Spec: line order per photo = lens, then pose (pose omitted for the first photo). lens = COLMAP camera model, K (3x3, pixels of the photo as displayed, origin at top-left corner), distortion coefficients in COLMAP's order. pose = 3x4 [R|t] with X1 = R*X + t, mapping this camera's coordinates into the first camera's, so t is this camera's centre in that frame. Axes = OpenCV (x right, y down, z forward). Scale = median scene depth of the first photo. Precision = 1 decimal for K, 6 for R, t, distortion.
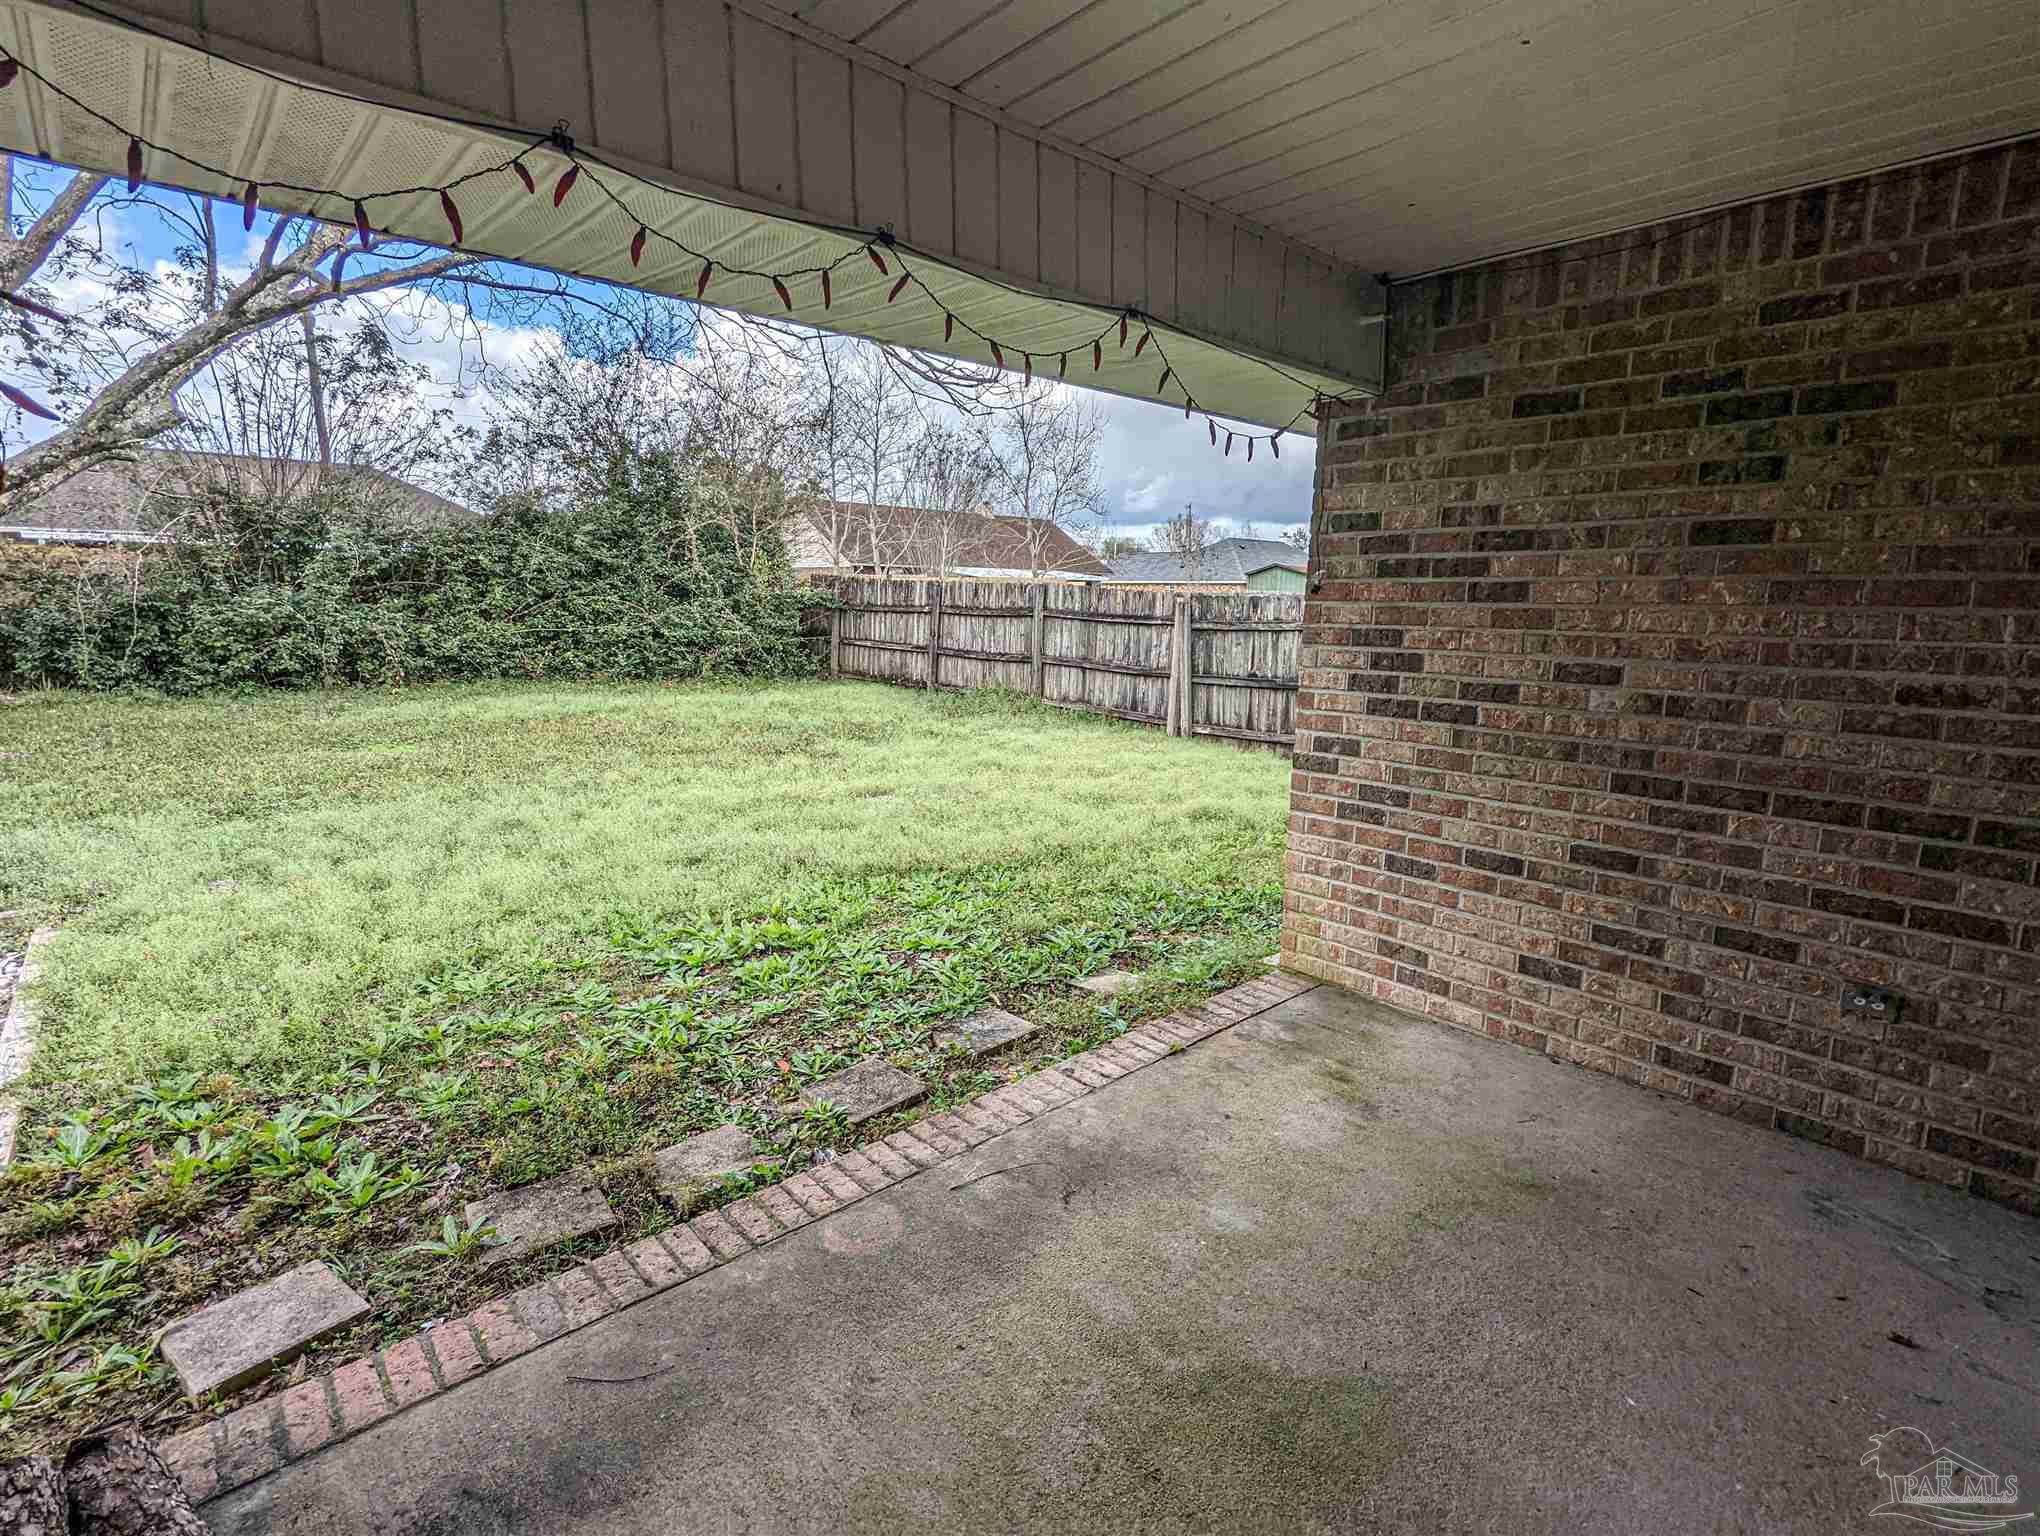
lens RADIAL K [[991.3, 0, 1016.3], [0, 991.3, 768.8], [0, 0, 1]] dist [-0.000382, -0.000621]
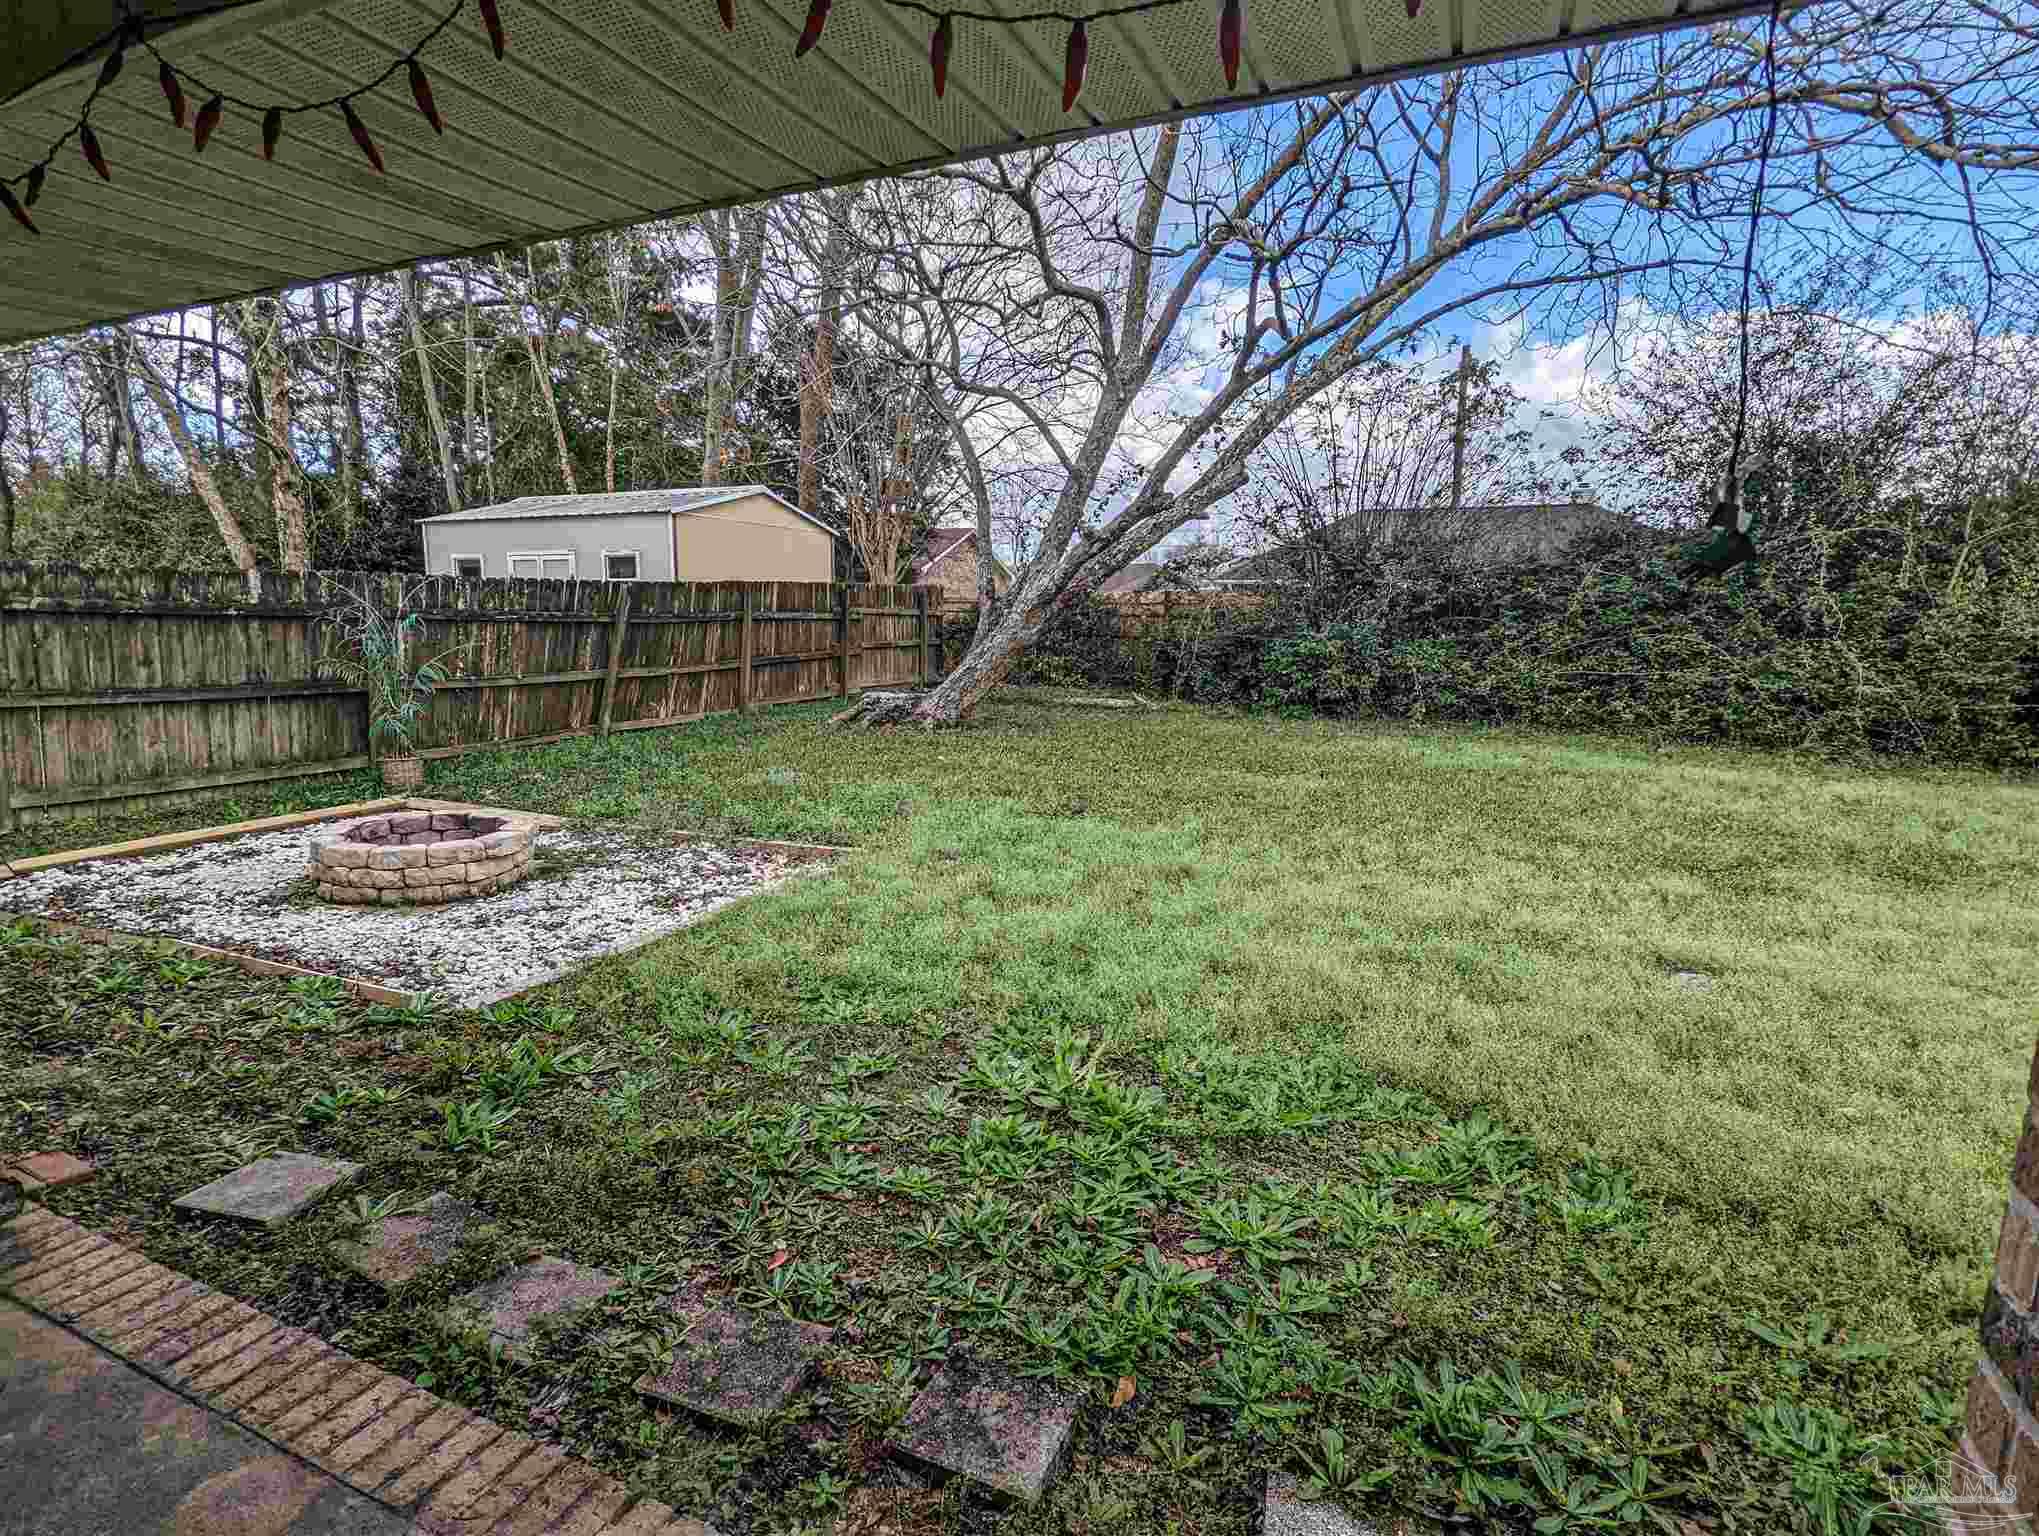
lens RADIAL K [[990.8, 0, 1015.8], [0, 990.8, 768.8], [0, 0, 1]] dist [-0.000382, -0.000621]
pose [[0.402358, 0.131985, -0.905918, 0.129833], [-0.166482, 0.983602, 0.069361, -0.039794], [0.900218, 0.122912, 0.417733, 0.231077]]
